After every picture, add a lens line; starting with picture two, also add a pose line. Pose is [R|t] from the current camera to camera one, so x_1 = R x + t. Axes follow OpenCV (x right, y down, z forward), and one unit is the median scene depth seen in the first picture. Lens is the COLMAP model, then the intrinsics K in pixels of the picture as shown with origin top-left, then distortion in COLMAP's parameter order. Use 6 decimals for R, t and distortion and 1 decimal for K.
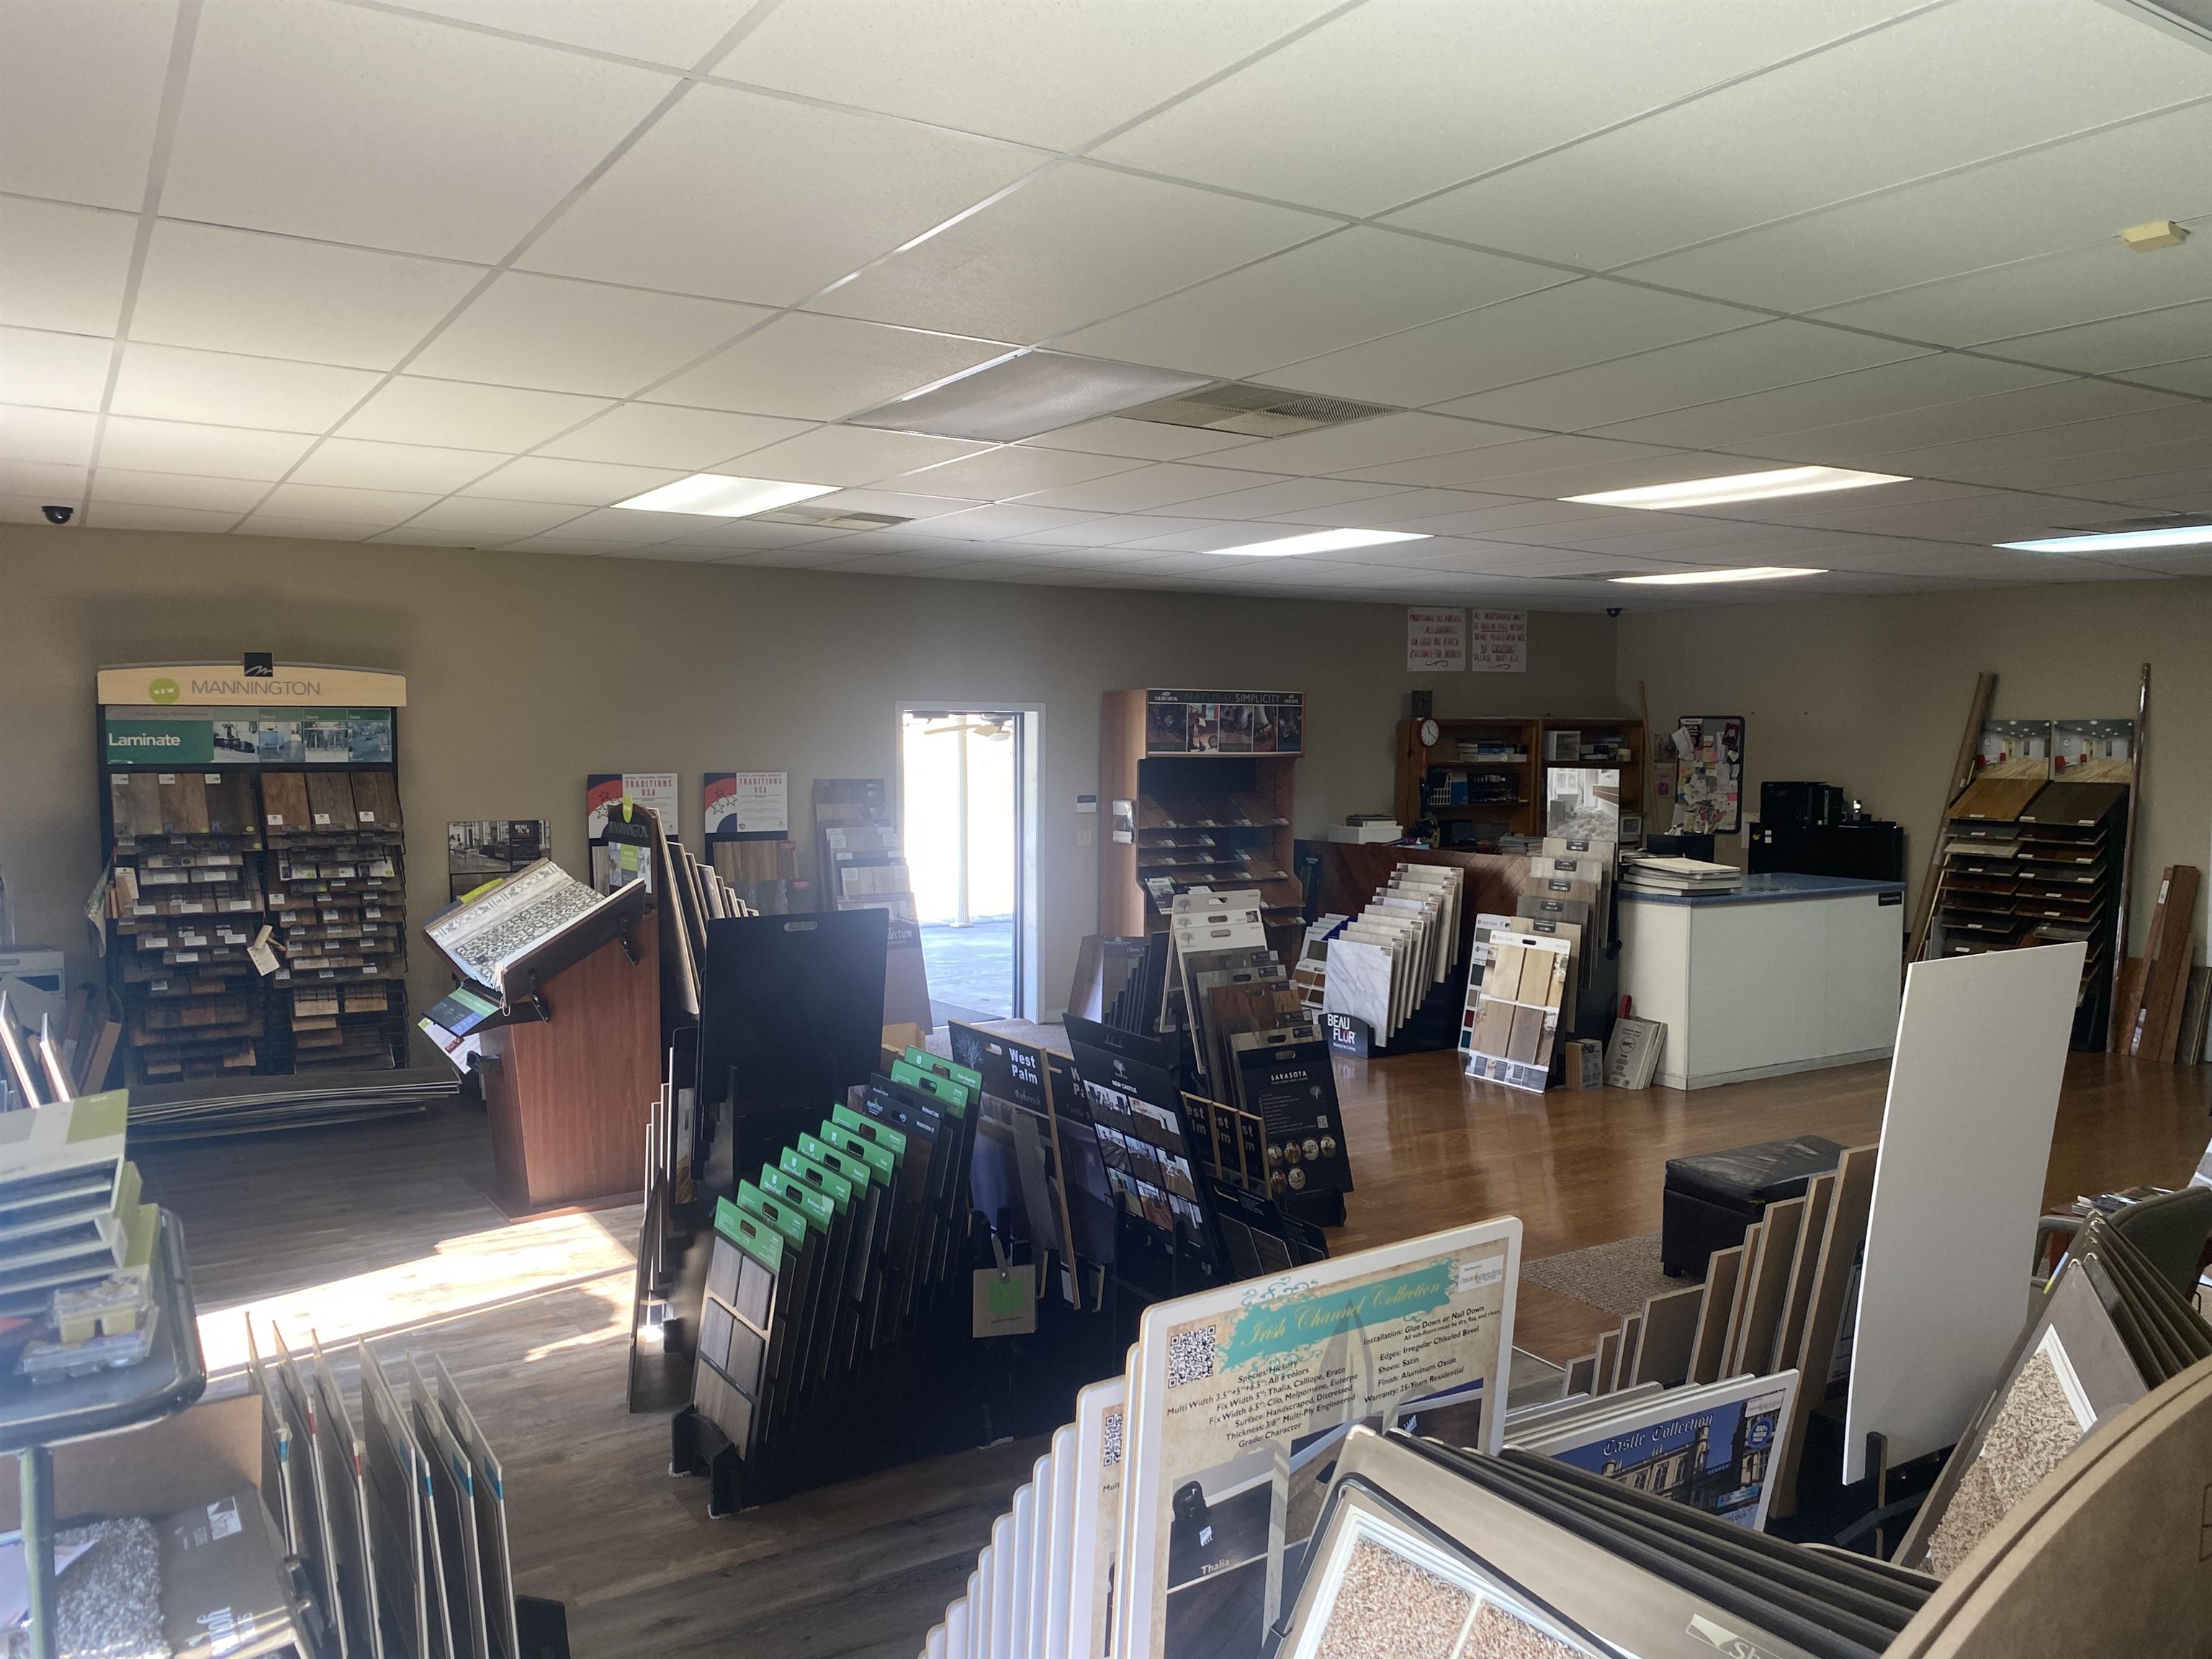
lens RADIAL K [[1659.0, 0, 1108.2], [0, 1659.0, 828.0], [0, 0, 1]] dist [0.001929, -0.006520]
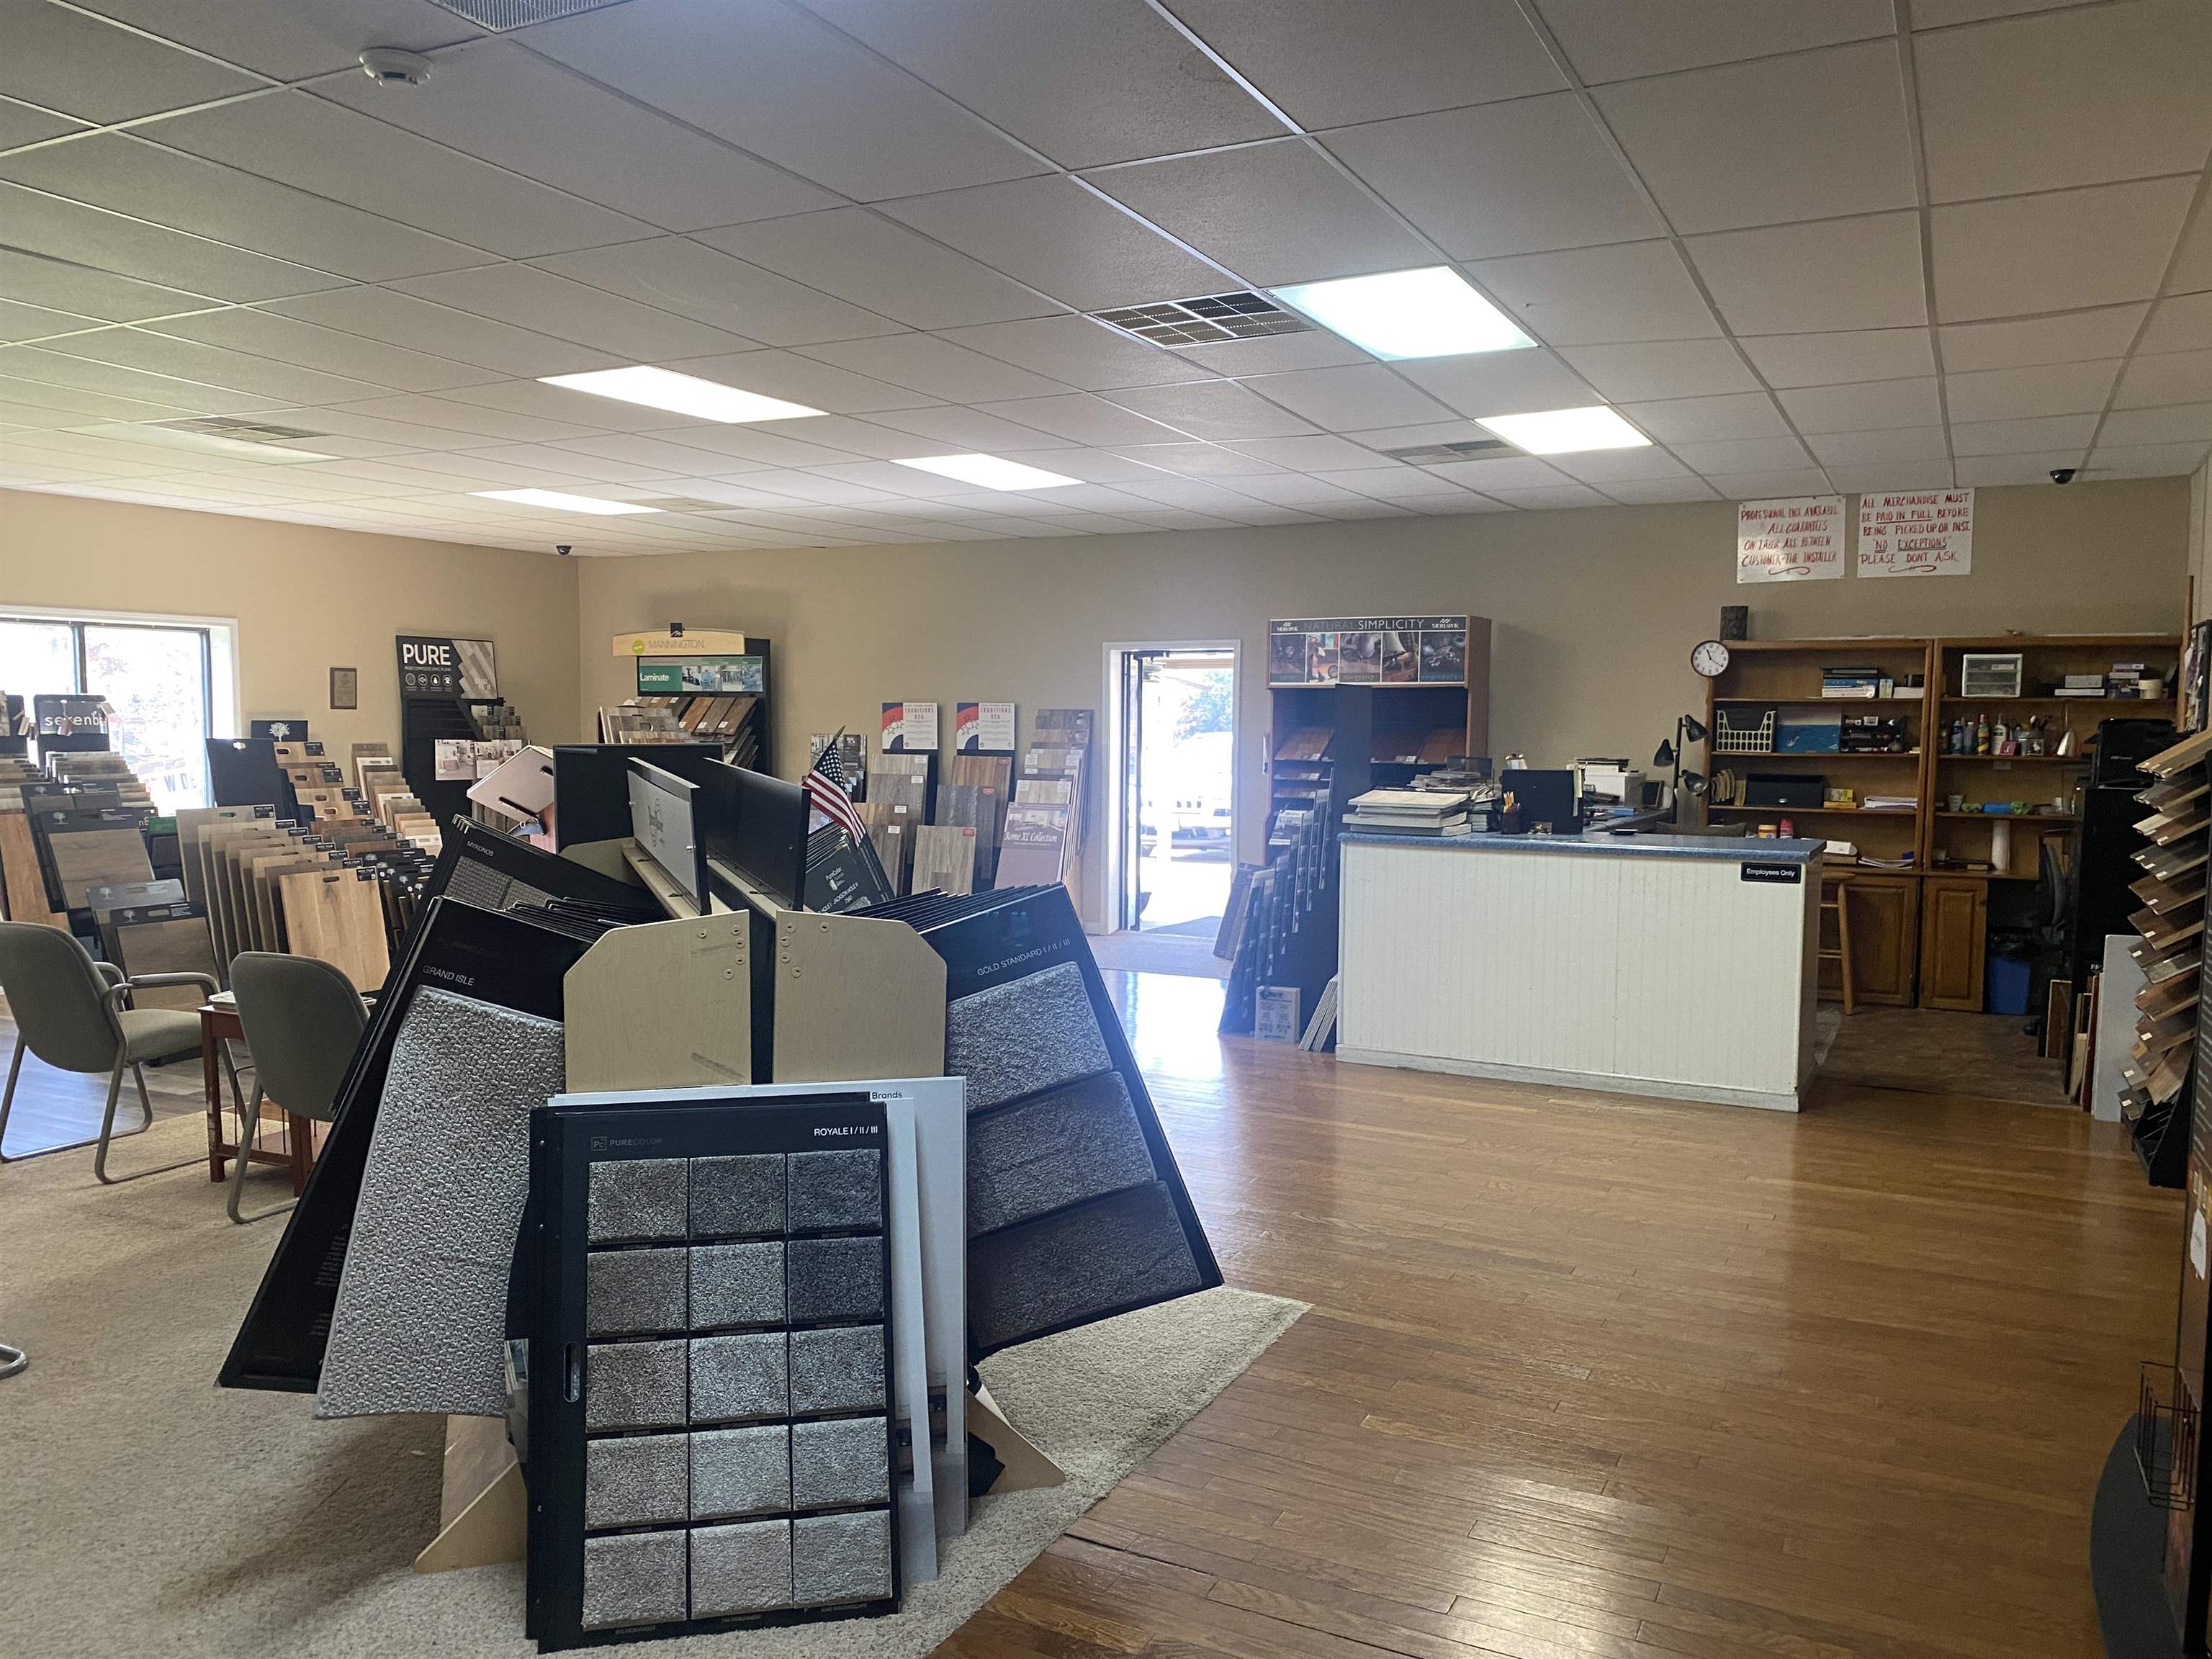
lens RADIAL K [[1659.0, 0, 1103.5], [0, 1659.0, 835.5], [0, 0, 1]] dist [0.001929, -0.006520]
pose [[0.498748, 0.056239, -0.864921, 0.842114], [-0.059481, 0.997761, 0.030577, 0.021826], [0.864704, 0.036196, 0.500976, 0.405434]]
